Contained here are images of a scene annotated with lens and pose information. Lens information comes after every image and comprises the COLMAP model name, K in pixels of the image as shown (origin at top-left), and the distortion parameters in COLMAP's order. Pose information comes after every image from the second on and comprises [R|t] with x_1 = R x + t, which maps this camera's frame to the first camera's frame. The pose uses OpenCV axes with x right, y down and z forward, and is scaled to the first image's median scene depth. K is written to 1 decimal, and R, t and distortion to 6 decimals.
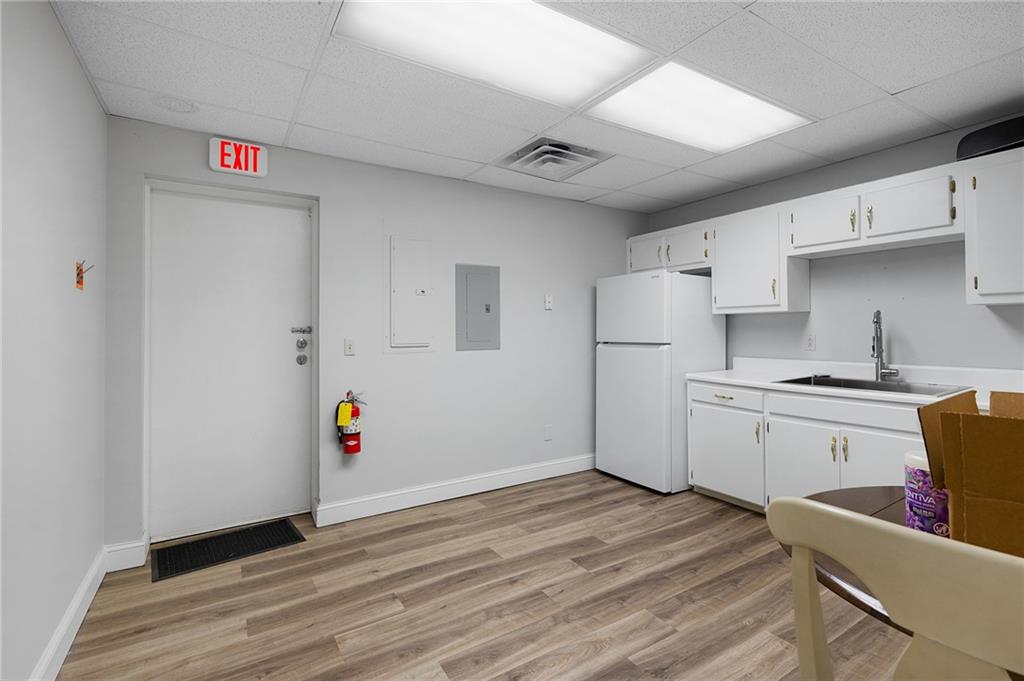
lens RADIAL K [[468.2, 0, 508.7], [0, 468.2, 328.9], [0, 0, 1]] dist [0.000840, 0.000170]
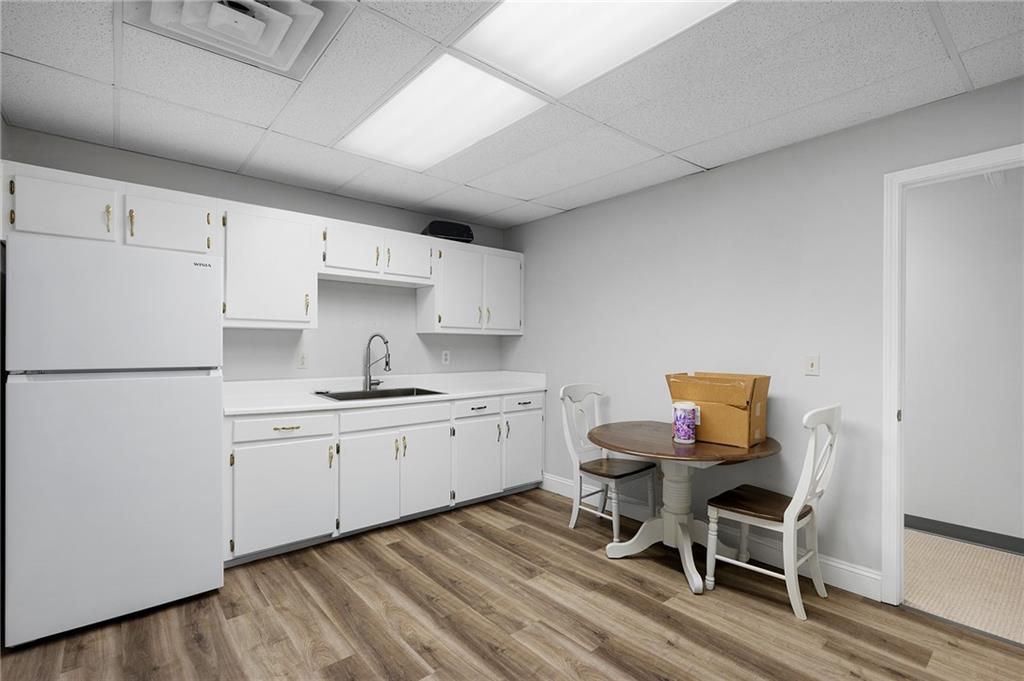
lens RADIAL K [[471.7, 0, 512.7], [0, 471.7, 348.7], [0, 0, 1]] dist [-0.000584, 0.000026]
pose [[-0.150907, 0.004711, 0.988537, -0.470914], [-0.005686, 0.999968, -0.005633, 0.007086], [-0.988532, -0.006471, -0.150875, 0.795199]]
